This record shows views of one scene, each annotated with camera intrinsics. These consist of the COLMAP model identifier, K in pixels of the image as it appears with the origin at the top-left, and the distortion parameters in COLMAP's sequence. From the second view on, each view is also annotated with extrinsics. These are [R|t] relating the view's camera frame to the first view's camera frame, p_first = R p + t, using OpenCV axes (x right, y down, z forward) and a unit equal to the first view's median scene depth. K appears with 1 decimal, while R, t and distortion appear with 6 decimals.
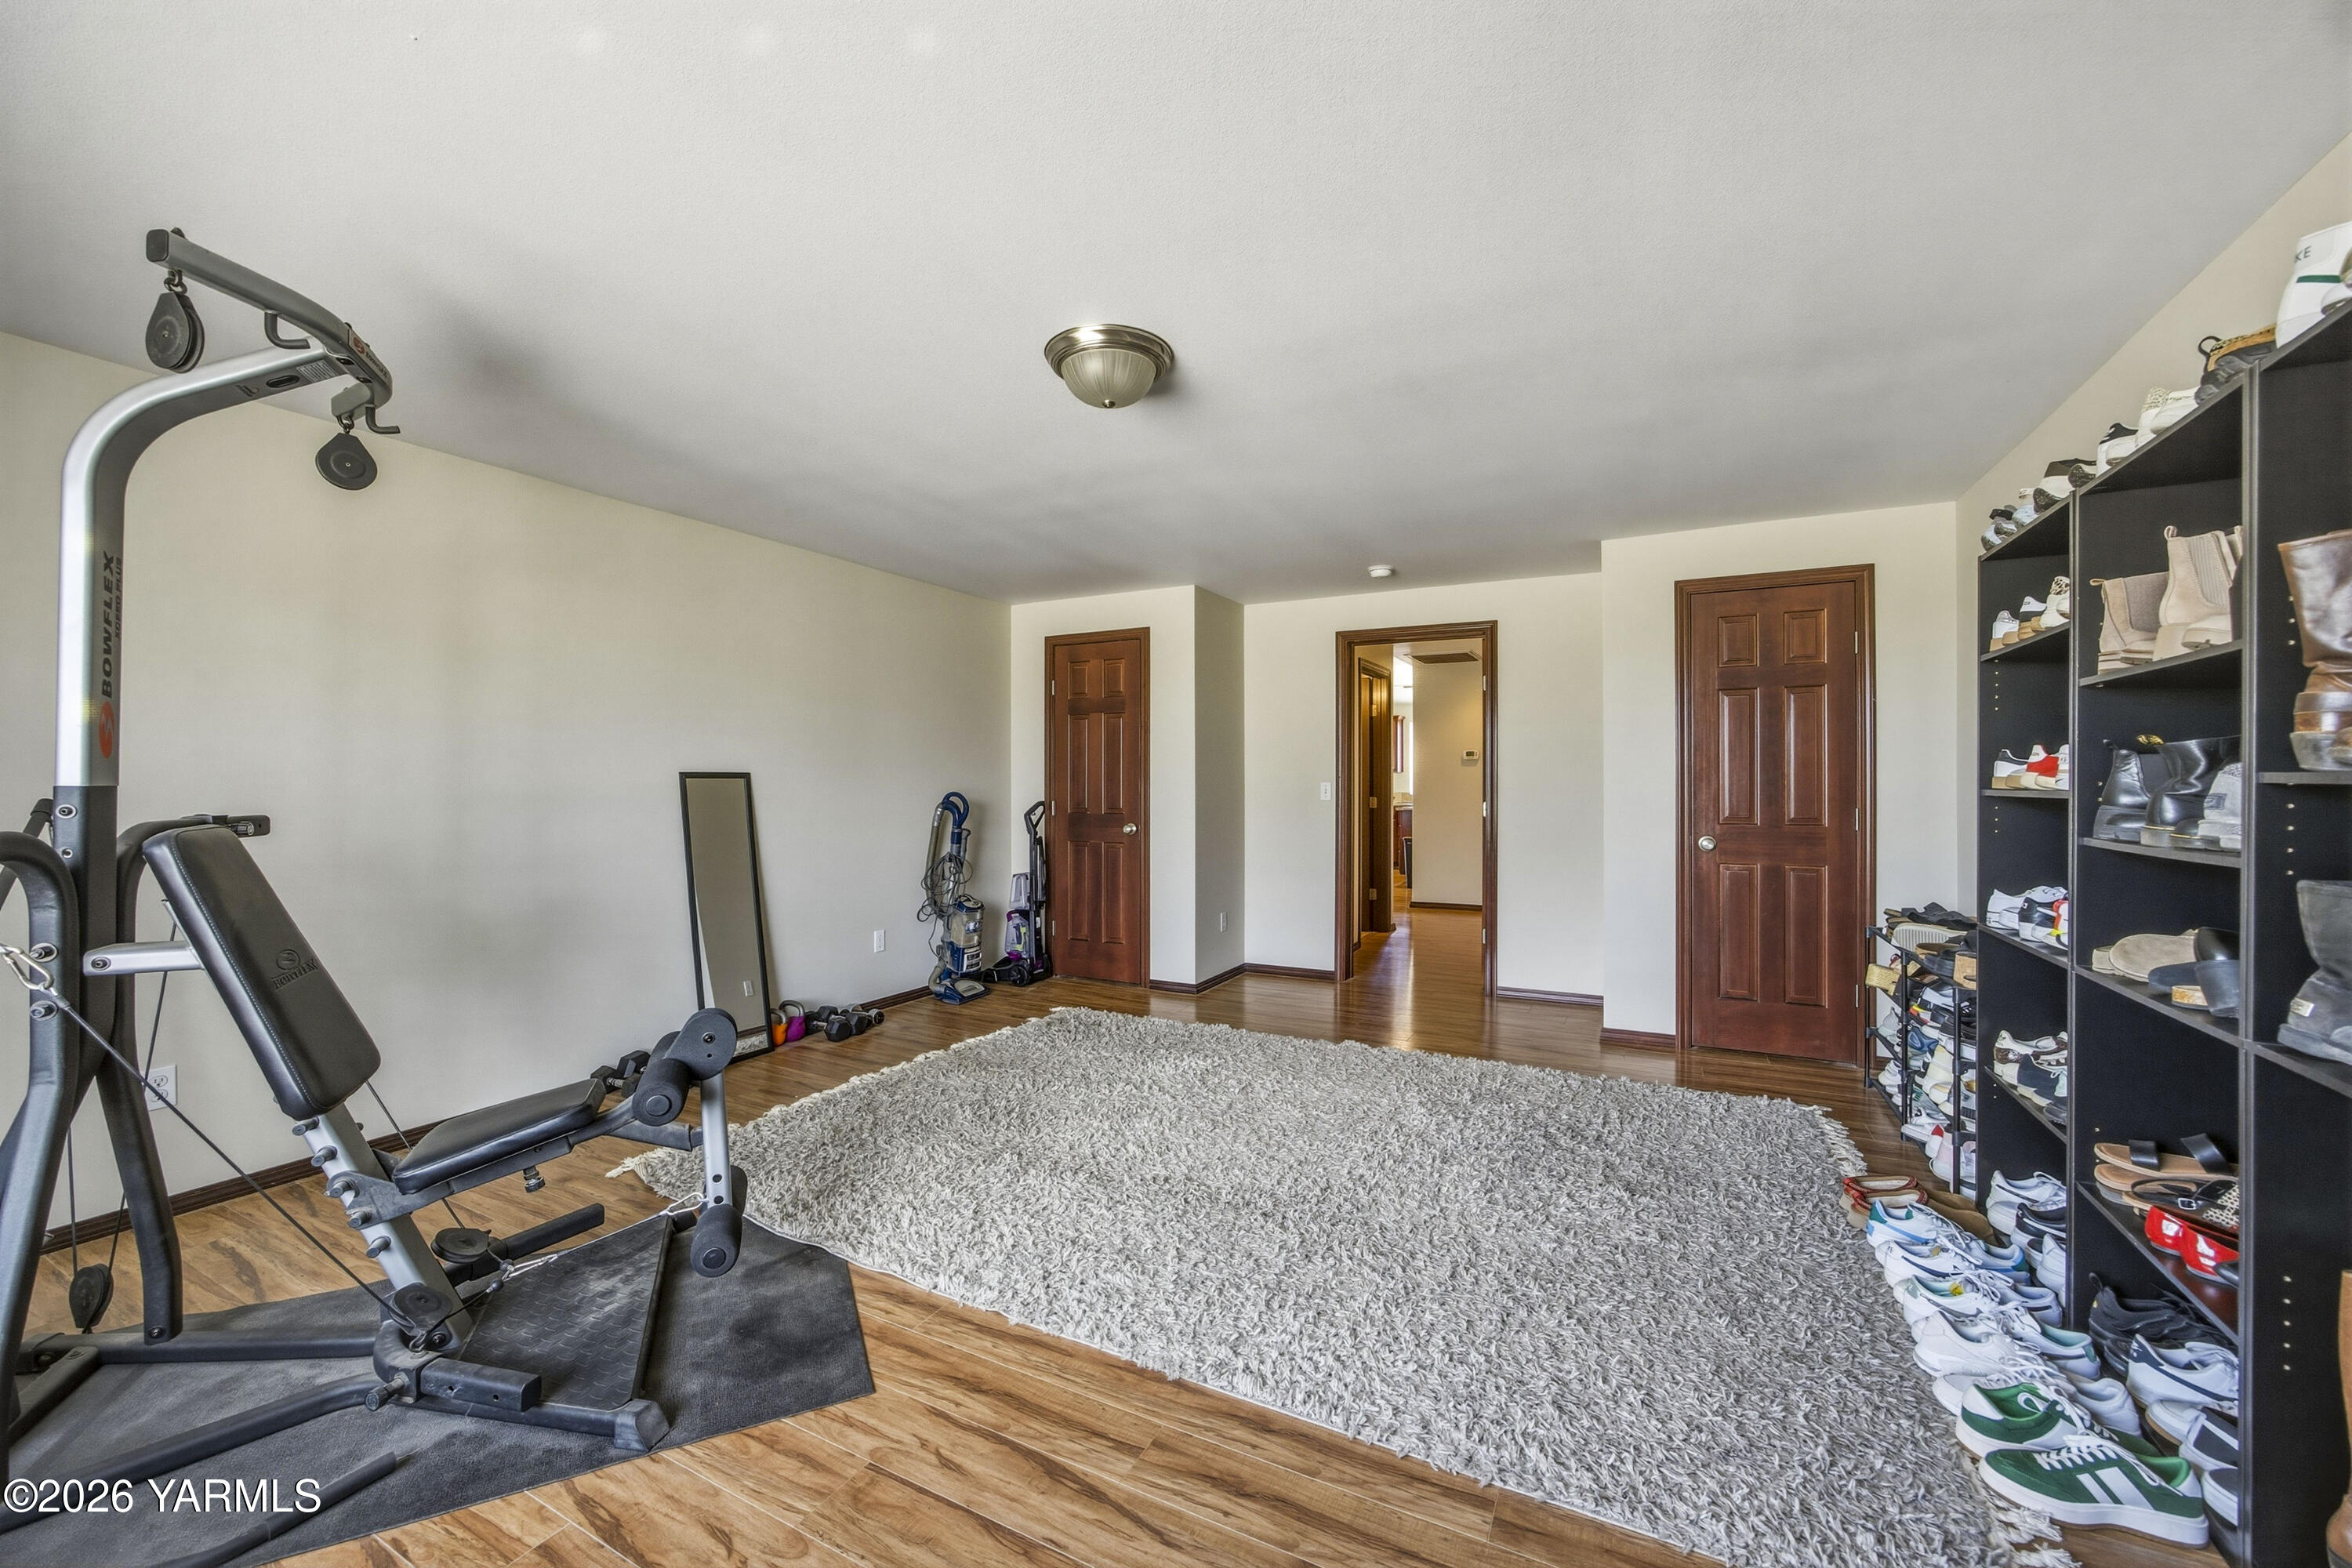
lens RADIAL K [[916.2, 0, 1176.0], [0, 916.2, 784.0], [0, 0, 1]] dist [-0.011813, 0.000031]
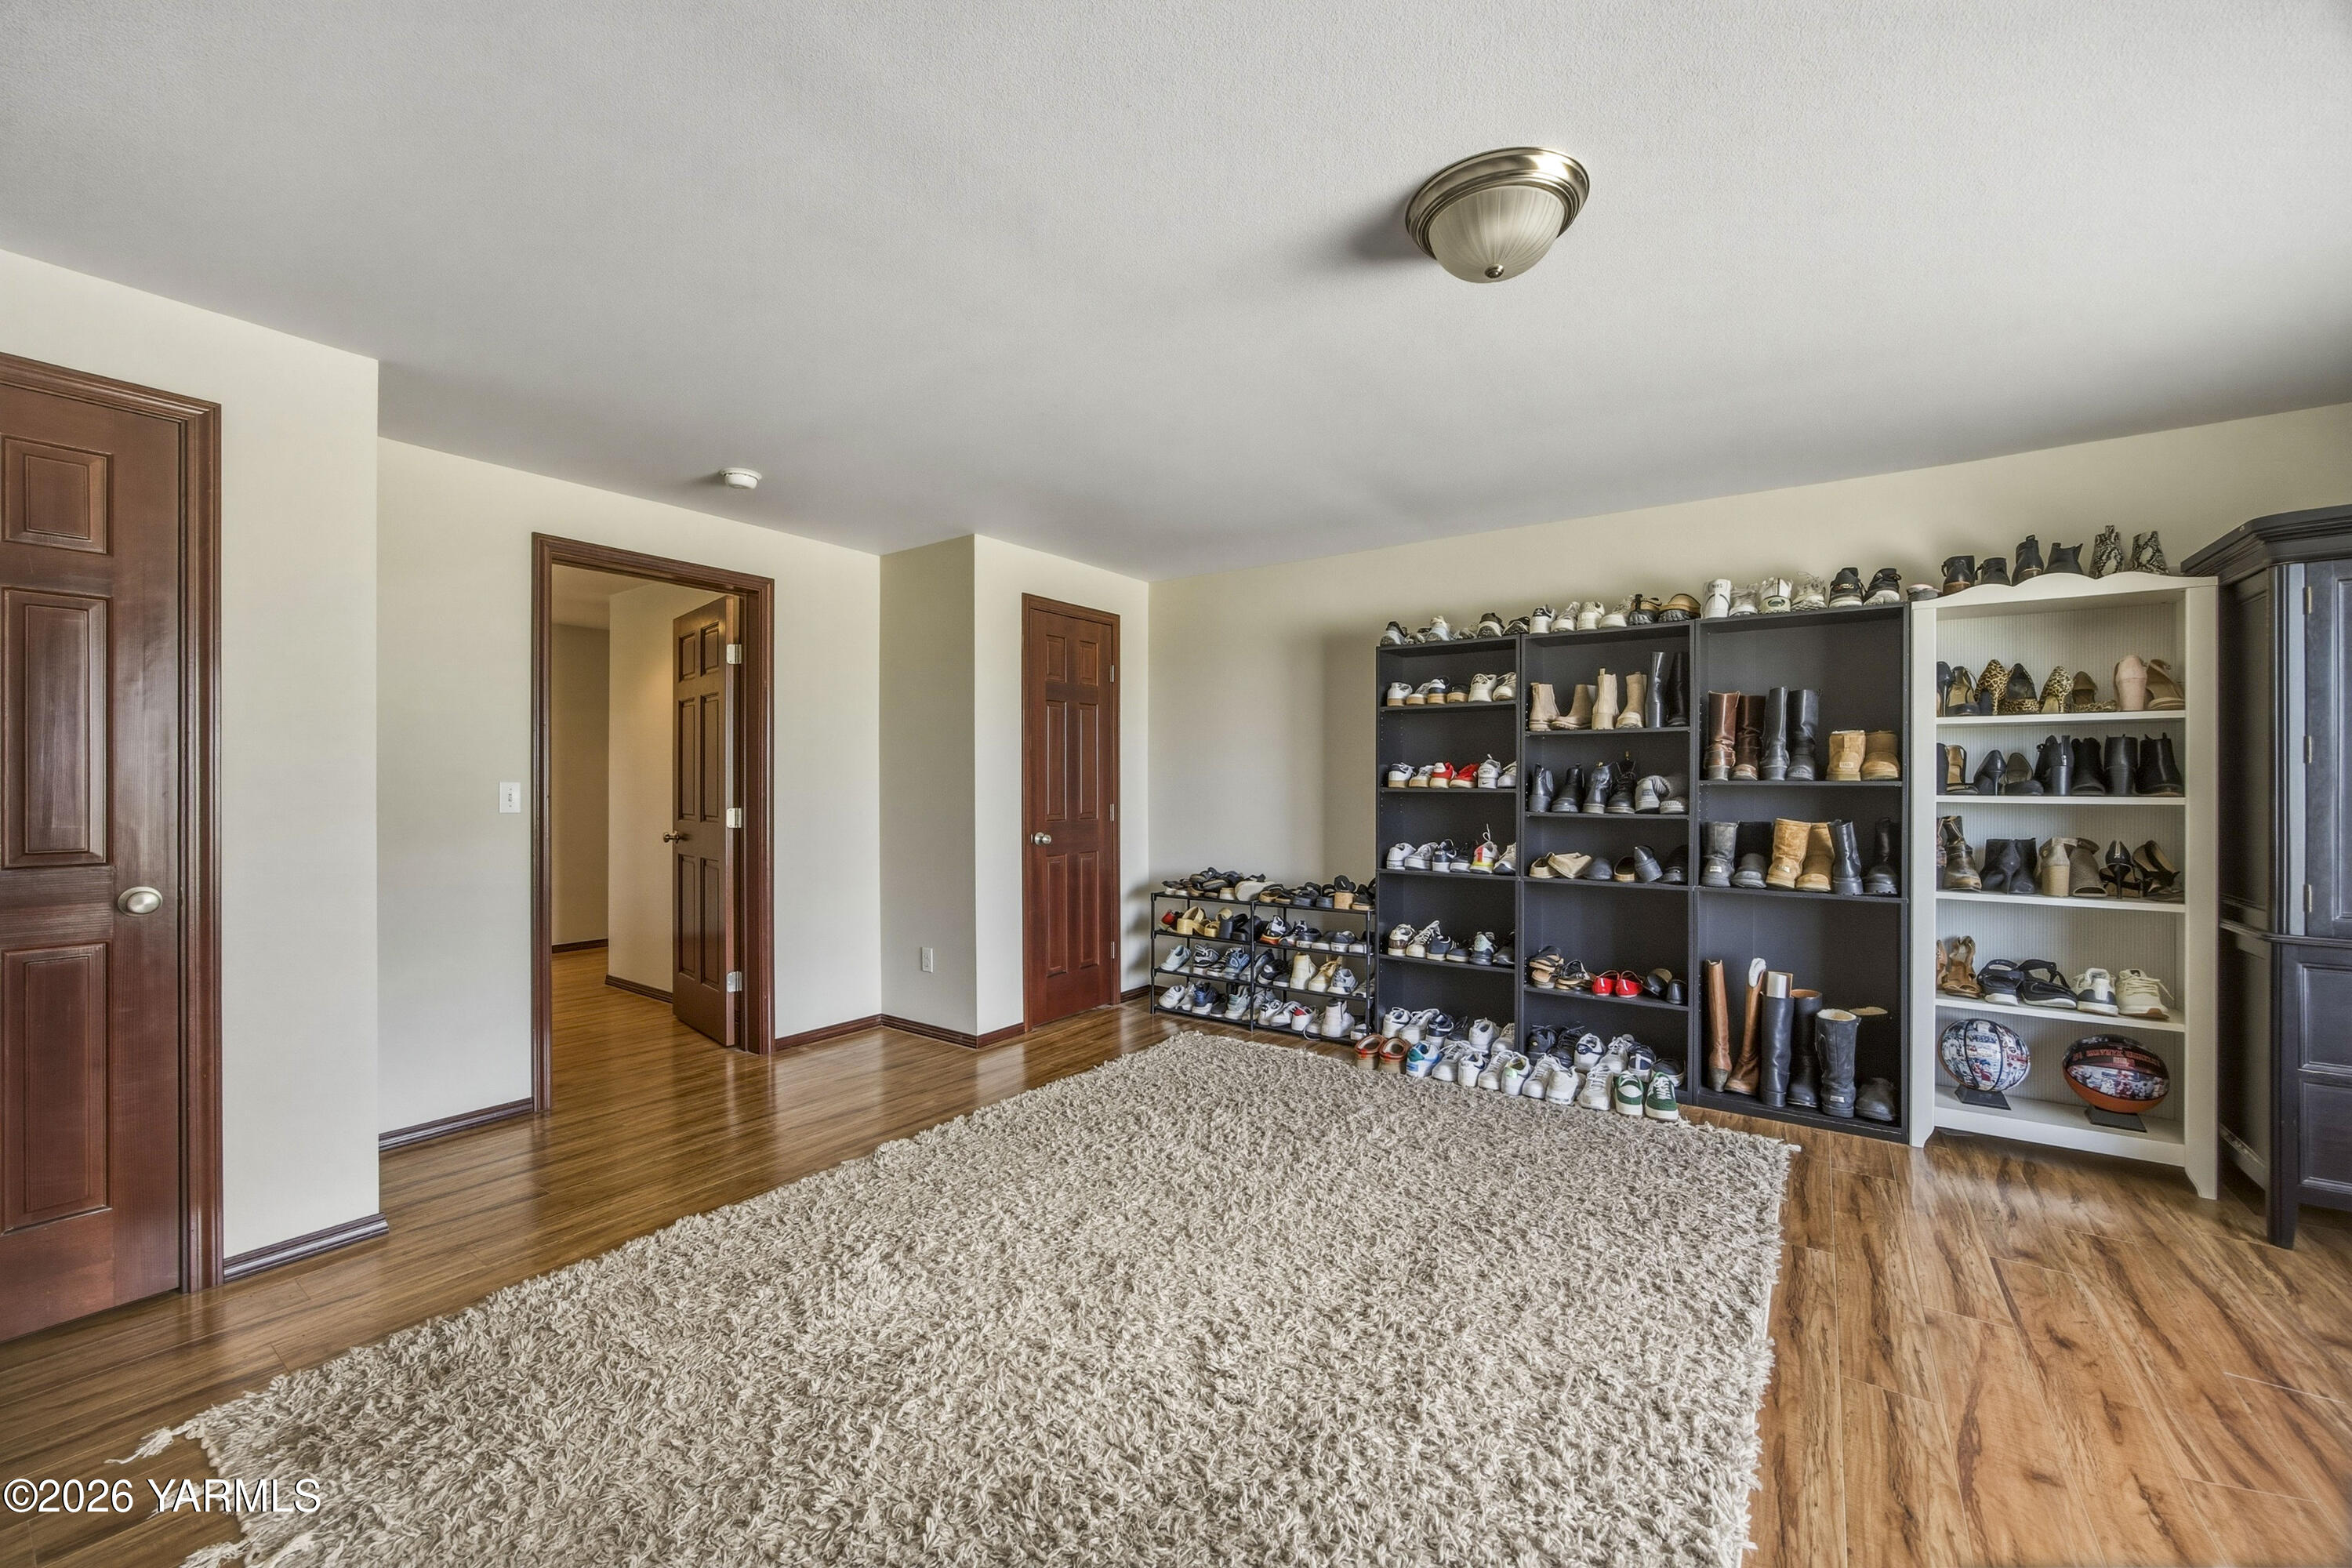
lens RADIAL K [[916.2, 0, 1176.0], [0, 916.2, 784.0], [0, 0, 1]] dist [-0.011813, 0.000031]
pose [[0.124016, 0.001911, 0.992278, -0.625394], [-0.000644, 0.999998, -0.001845, 0.001020], [-0.992280, -0.000410, 0.124017, 0.873658]]
